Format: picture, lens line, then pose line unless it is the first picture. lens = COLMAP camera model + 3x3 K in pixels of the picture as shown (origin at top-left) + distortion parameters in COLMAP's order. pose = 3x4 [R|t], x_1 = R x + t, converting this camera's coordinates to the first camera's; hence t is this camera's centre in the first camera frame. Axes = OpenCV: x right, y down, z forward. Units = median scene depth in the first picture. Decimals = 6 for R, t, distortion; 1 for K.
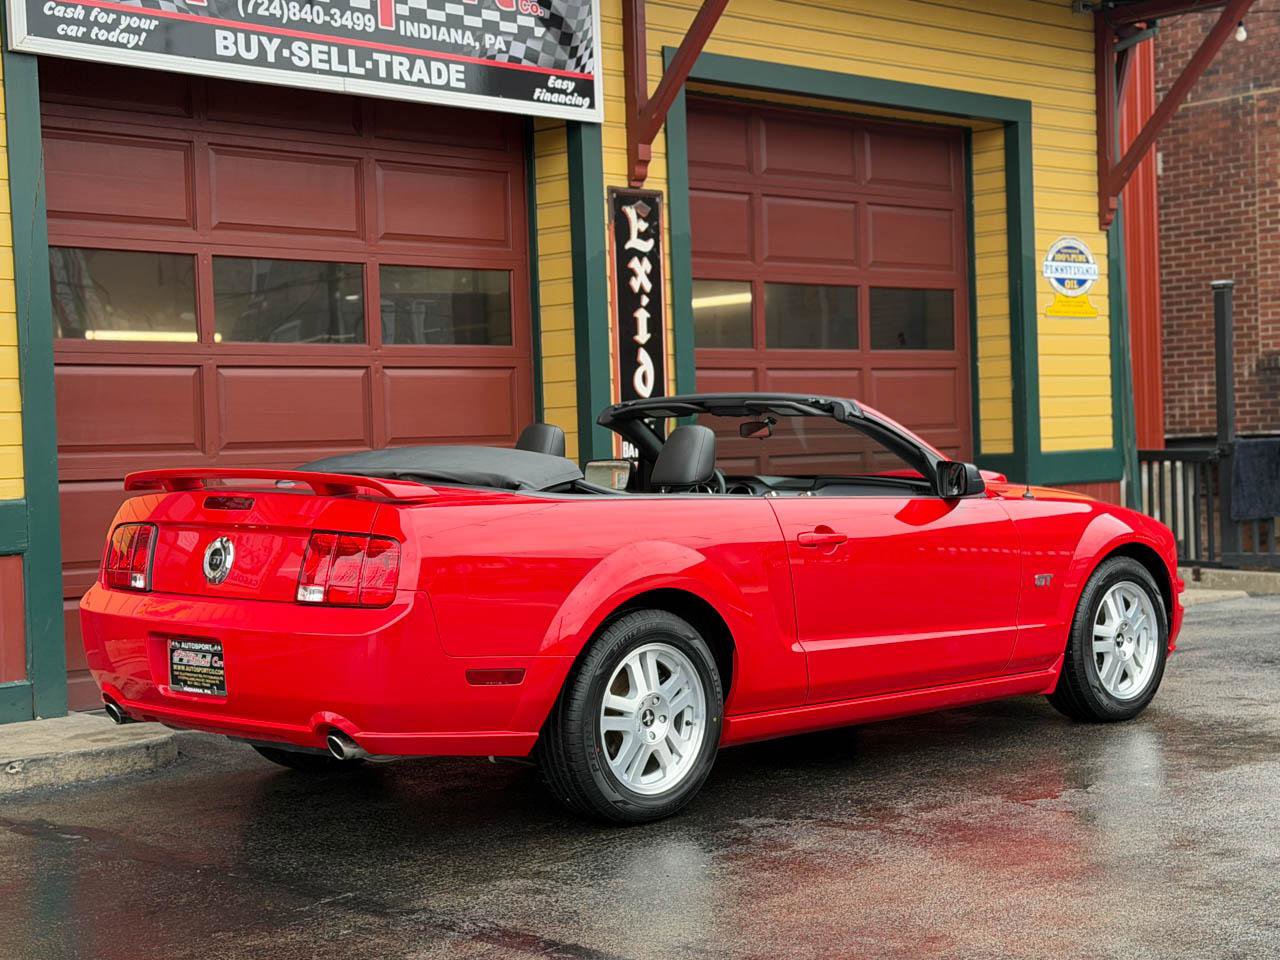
lens RADIAL K [[2077.7, 0, 653.5], [0, 2077.7, 493.3], [0, 0, 1]] dist [0.127947, 0.000000]
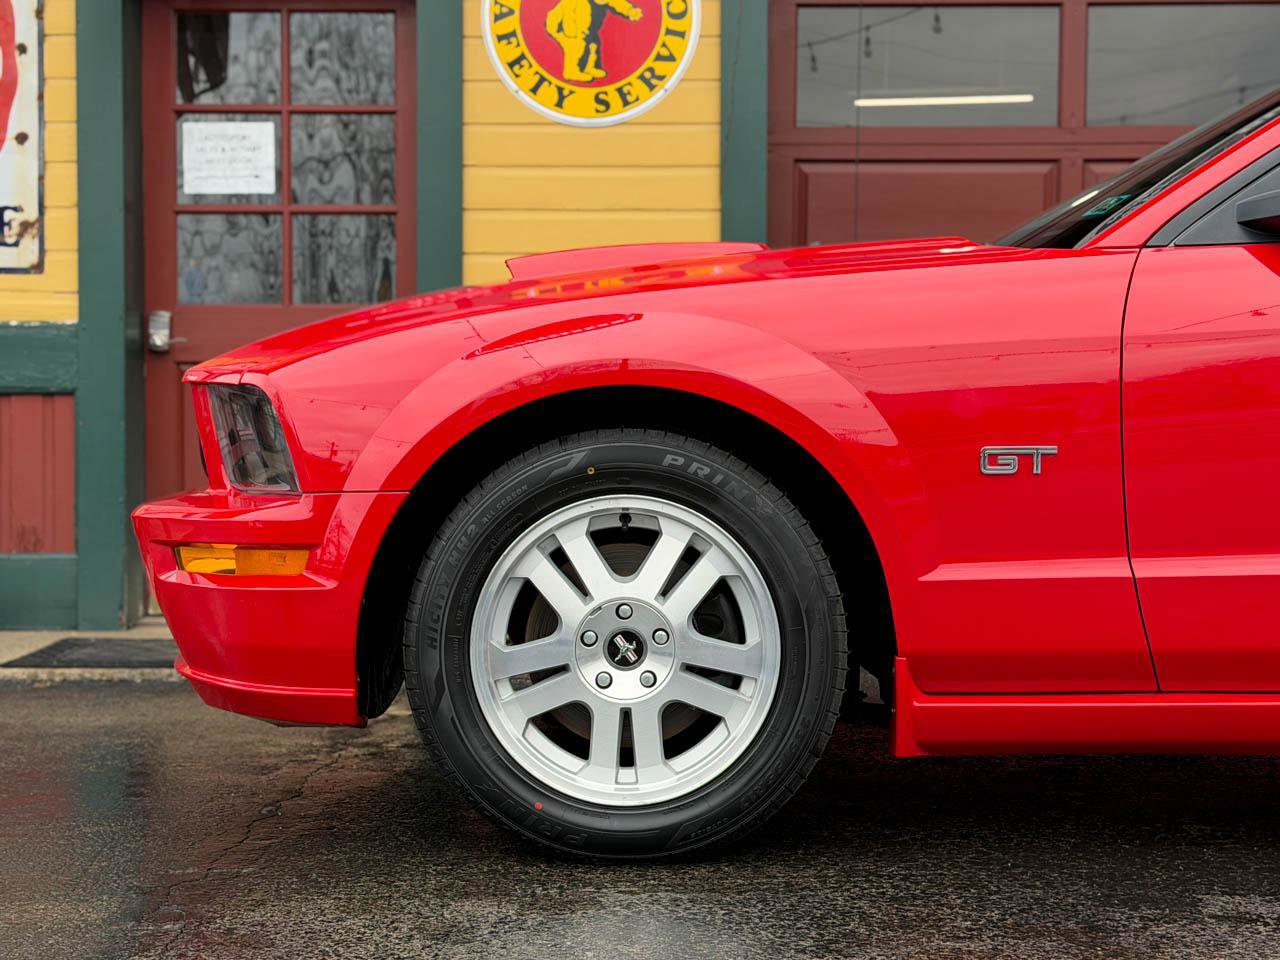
lens RADIAL K [[2032.2, 0, 626.3], [0, 2032.2, 462.7], [0, 0, 1]] dist [0.129750, 0.000000]
pose [[0.699376, 0.033014, -0.713991, 0.179295], [-0.043364, 0.999052, 0.003719, 0.044960], [0.713437, 0.028361, 0.700145, 0.396538]]
